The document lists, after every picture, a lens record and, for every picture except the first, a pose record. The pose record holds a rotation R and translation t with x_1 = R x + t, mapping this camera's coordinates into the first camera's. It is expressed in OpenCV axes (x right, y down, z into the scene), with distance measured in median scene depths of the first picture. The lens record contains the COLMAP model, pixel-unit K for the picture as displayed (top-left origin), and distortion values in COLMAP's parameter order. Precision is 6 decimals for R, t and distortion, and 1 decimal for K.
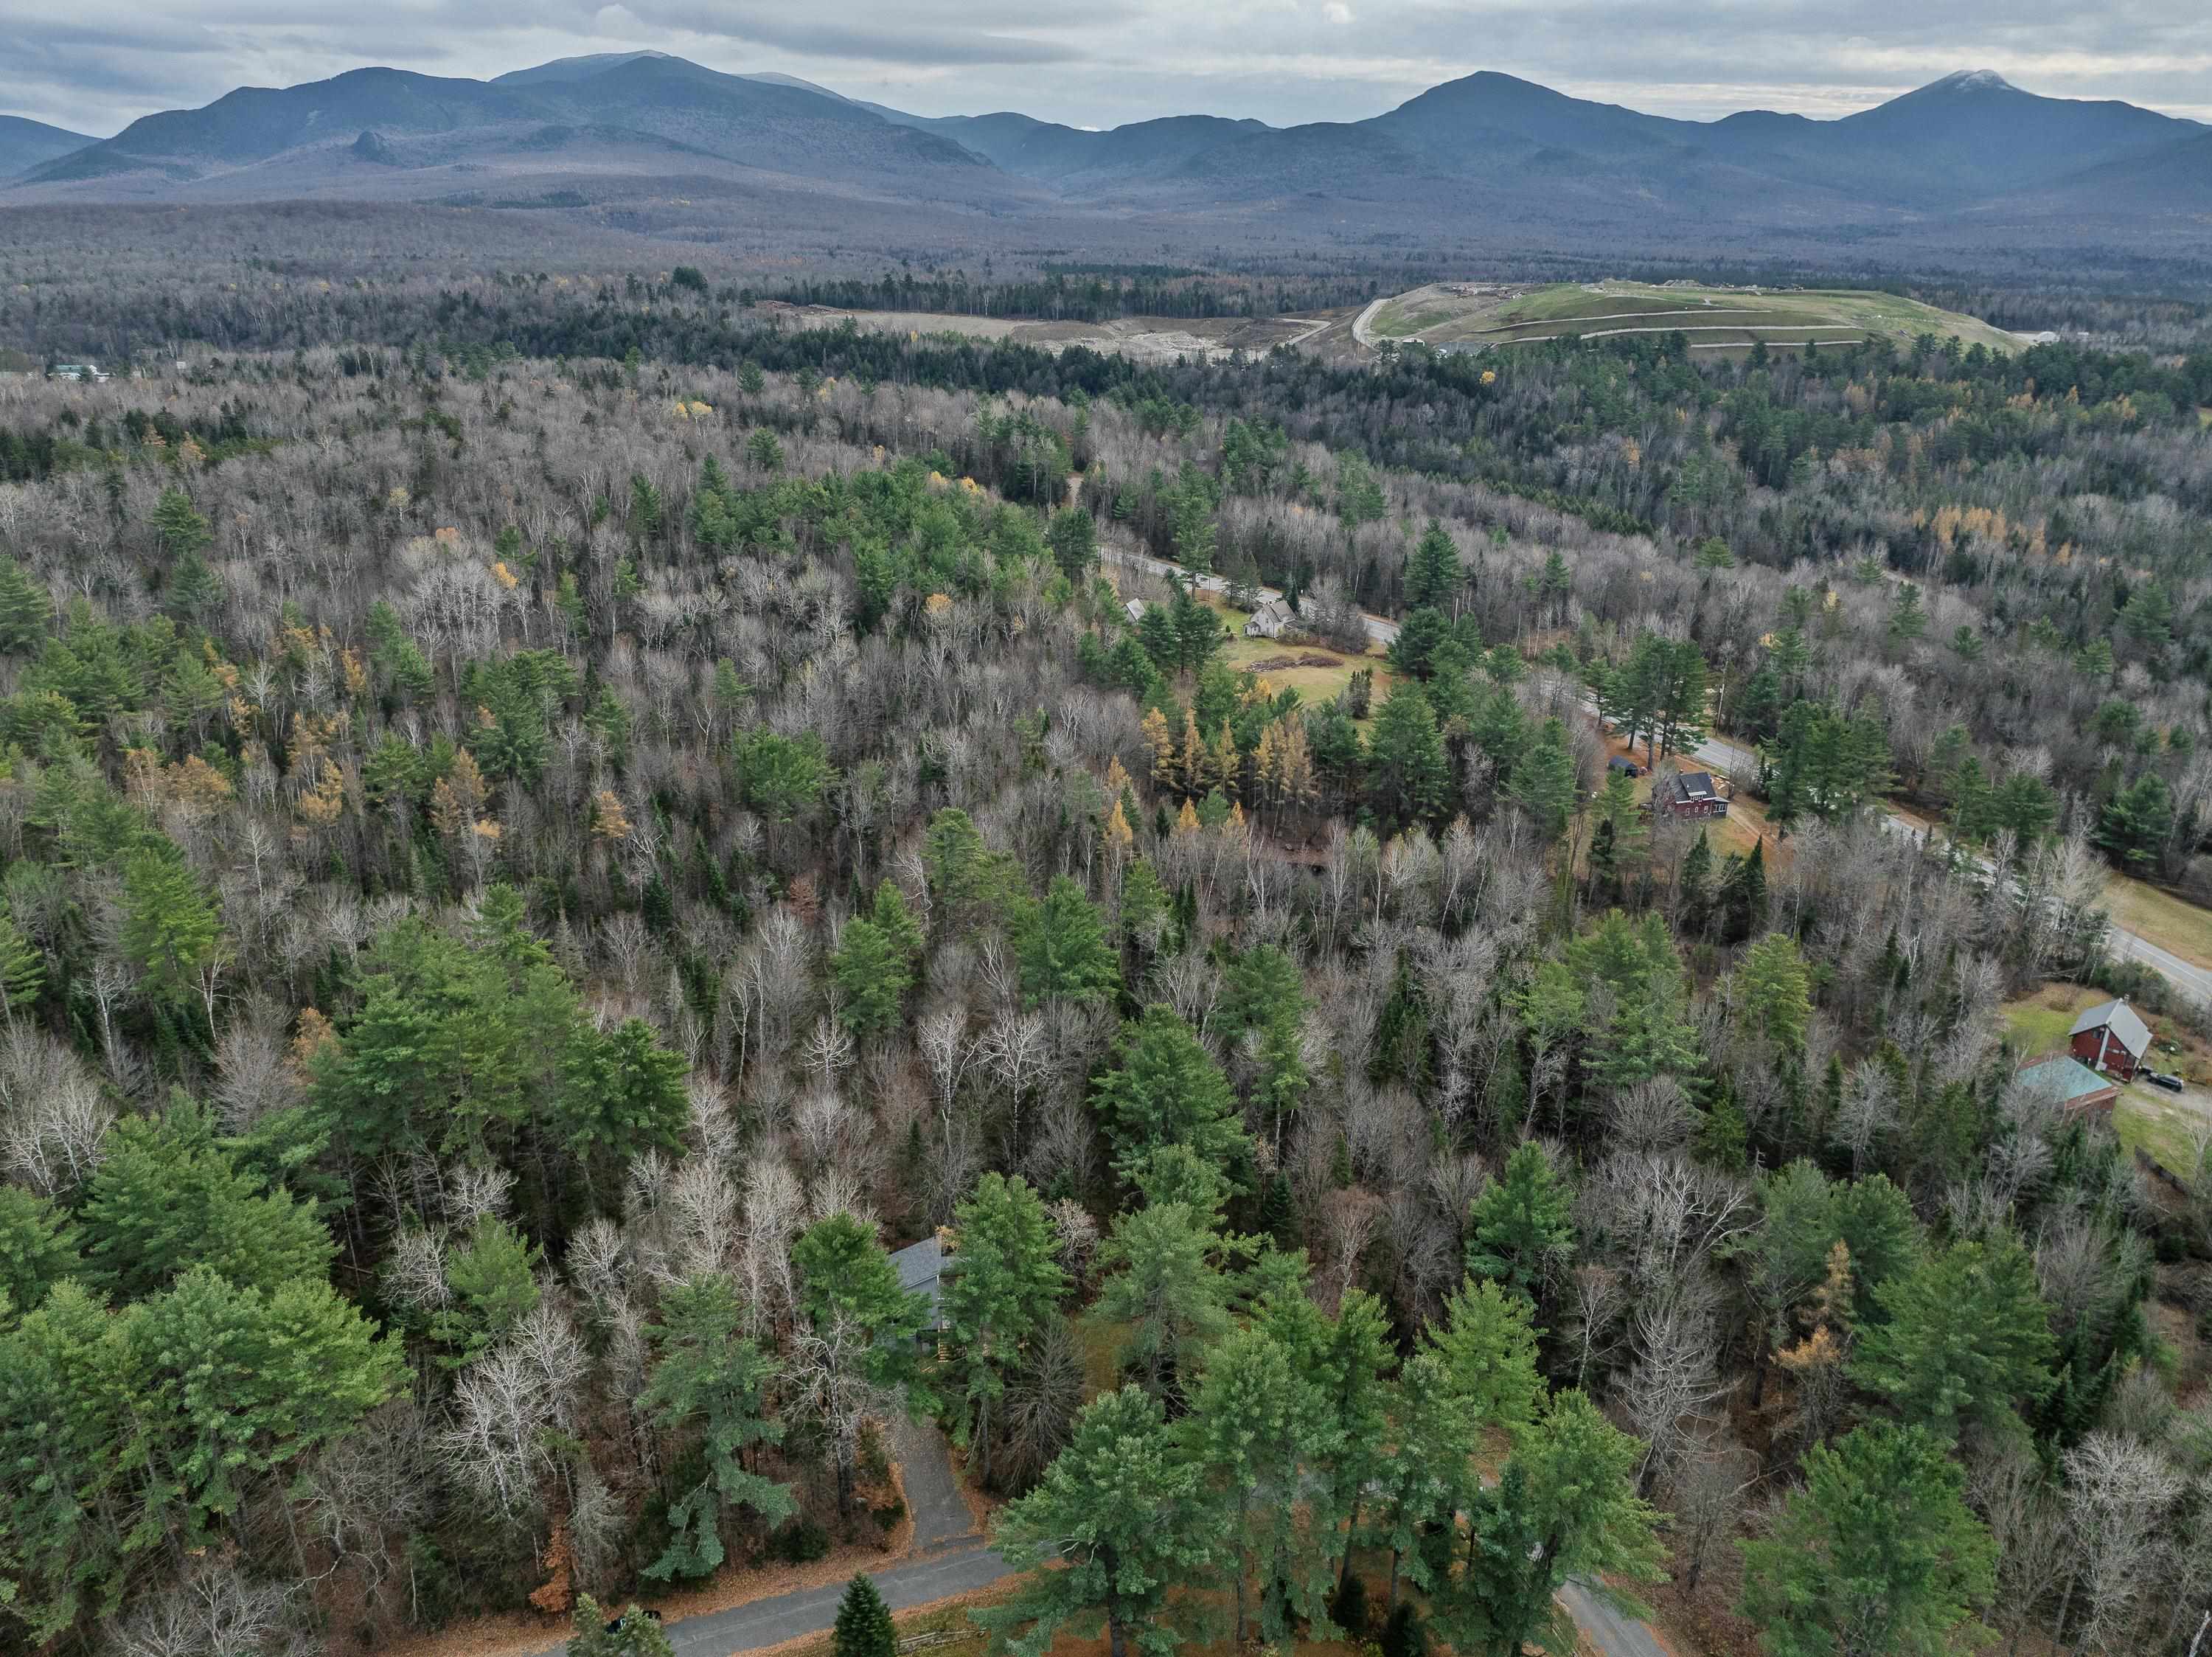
lens RADIAL K [[1545.3, 0, 1113.3], [0, 1545.3, 820.4], [0, 0, 1]] dist [-0.057701, 0.031896]
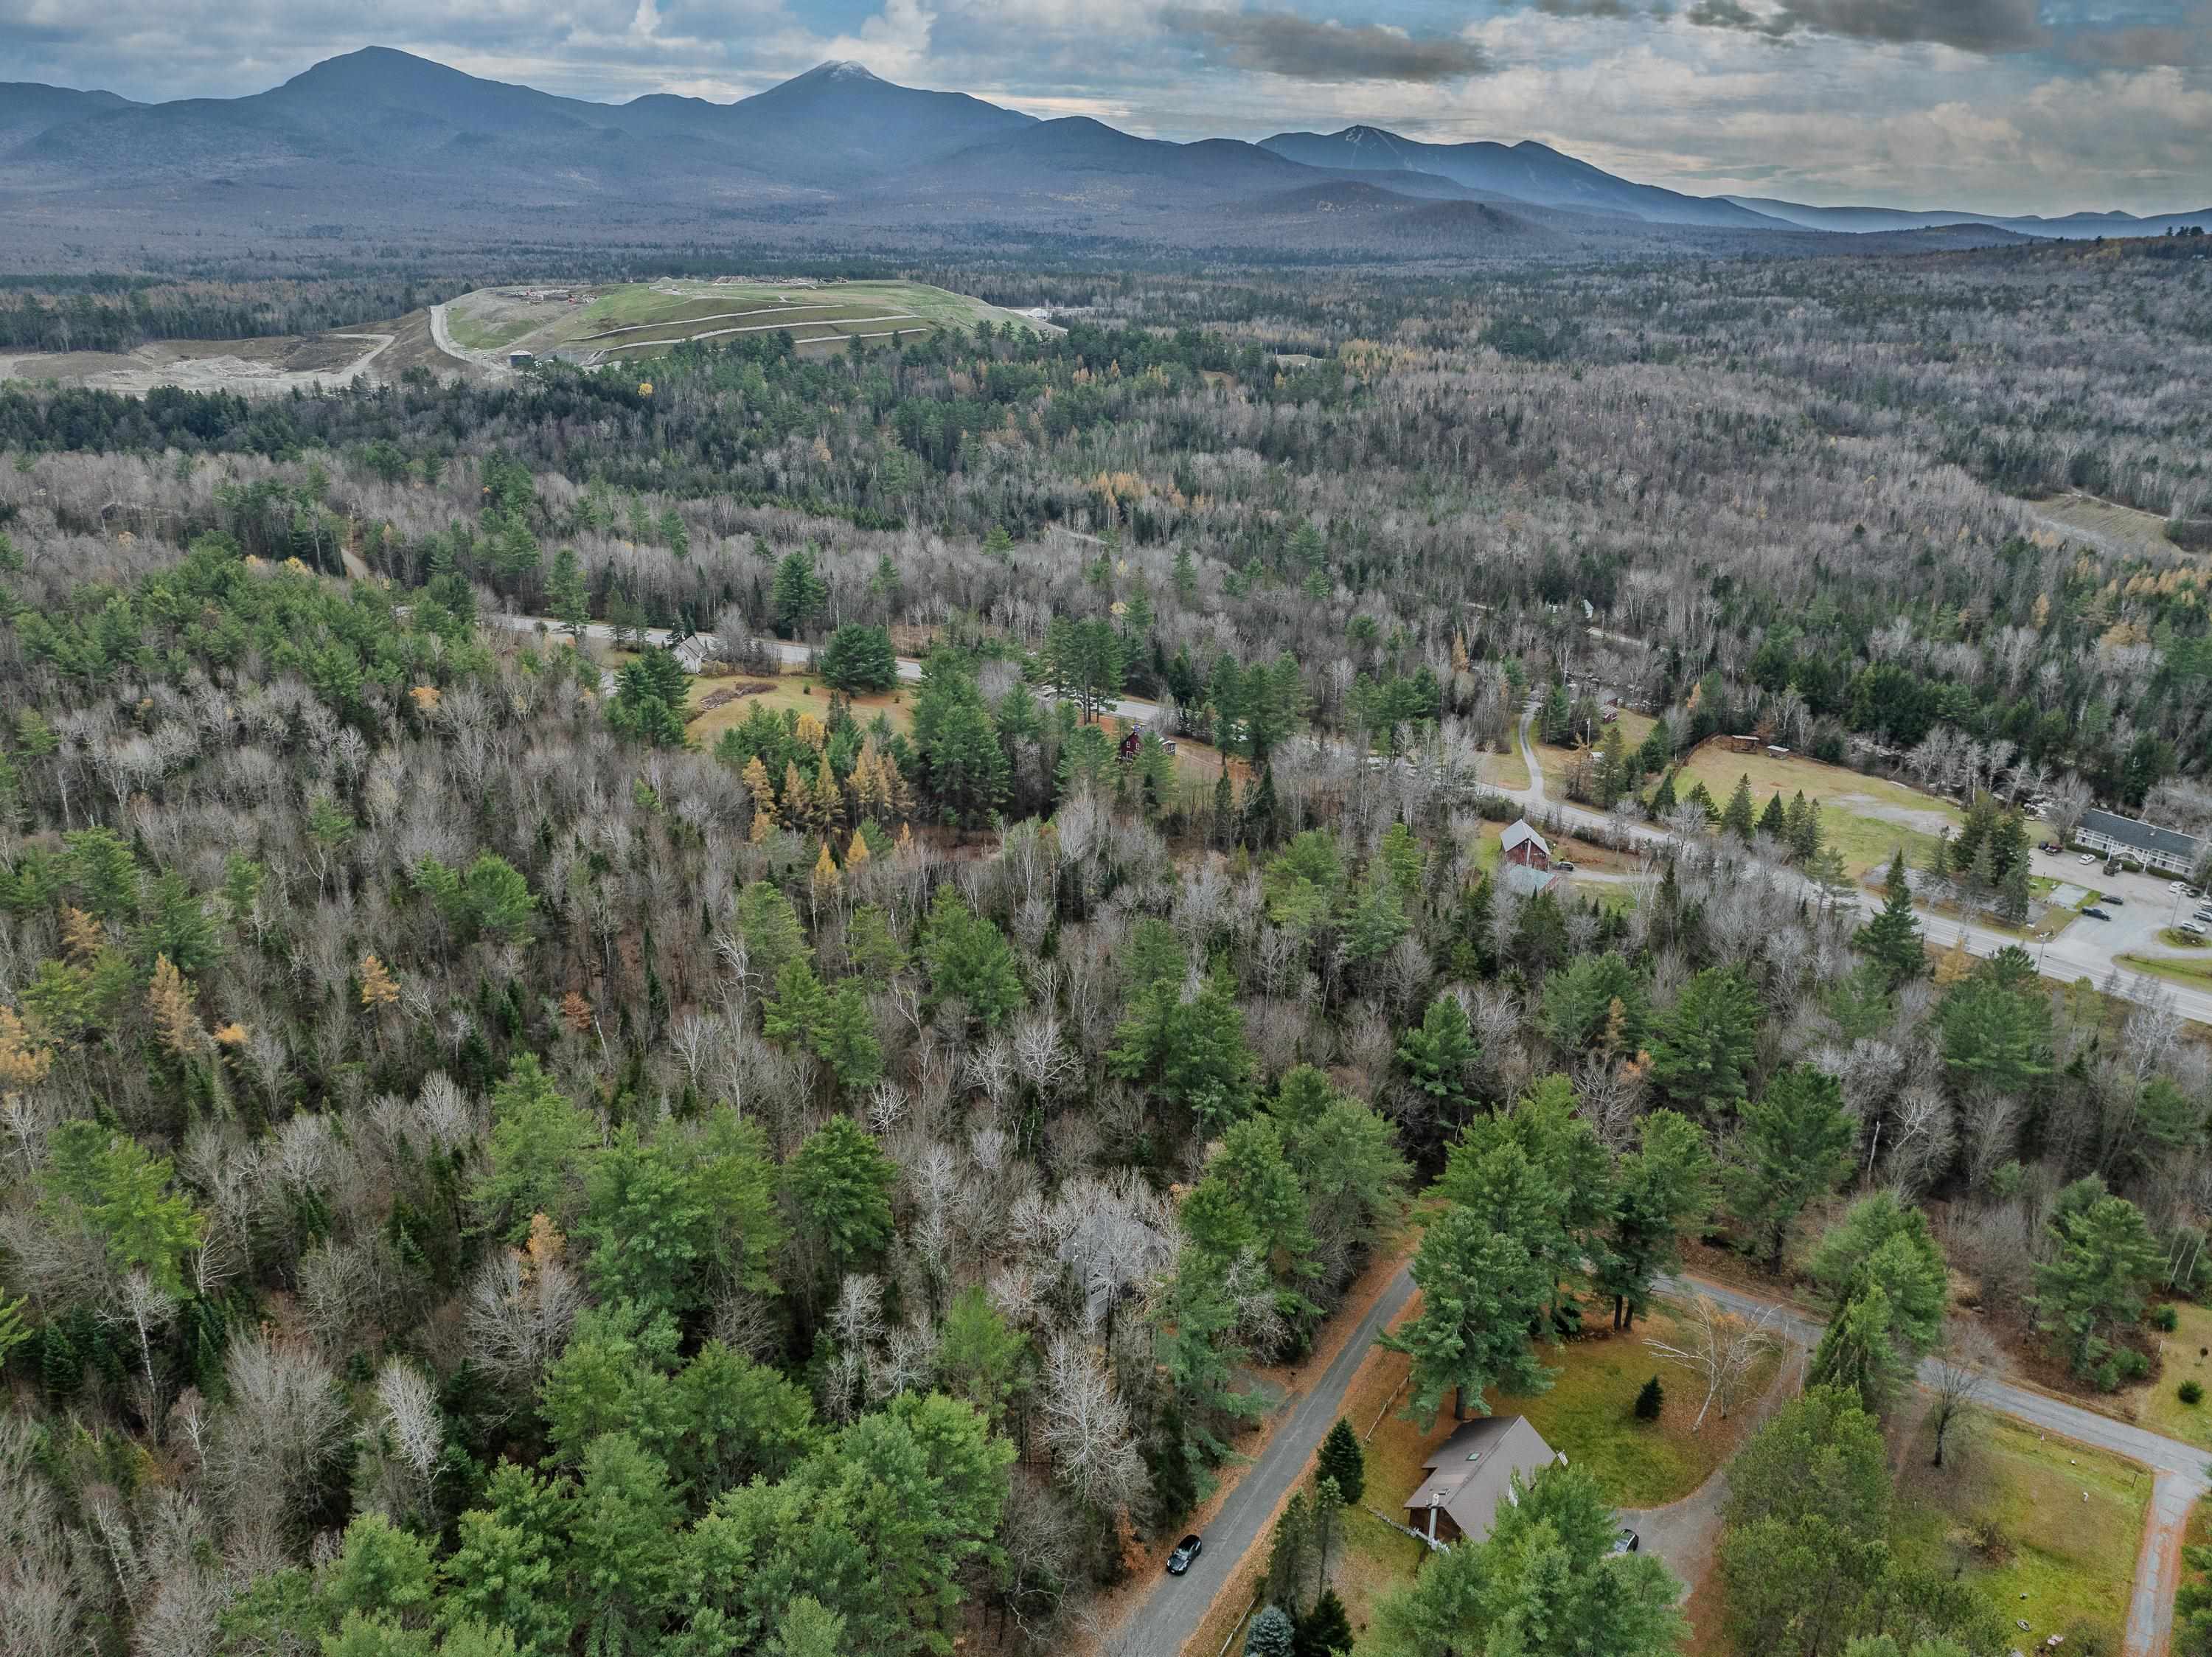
lens RADIAL K [[1545.3, 0, 1103.2], [0, 1545.3, 834.5], [0, 0, 1]] dist [-0.057701, 0.031896]
pose [[0.811490, -0.217083, 0.542549, -0.124530], [0.207140, 0.975010, 0.080300, -0.019446], [-0.546422, 0.047221, 0.836178, -0.001272]]
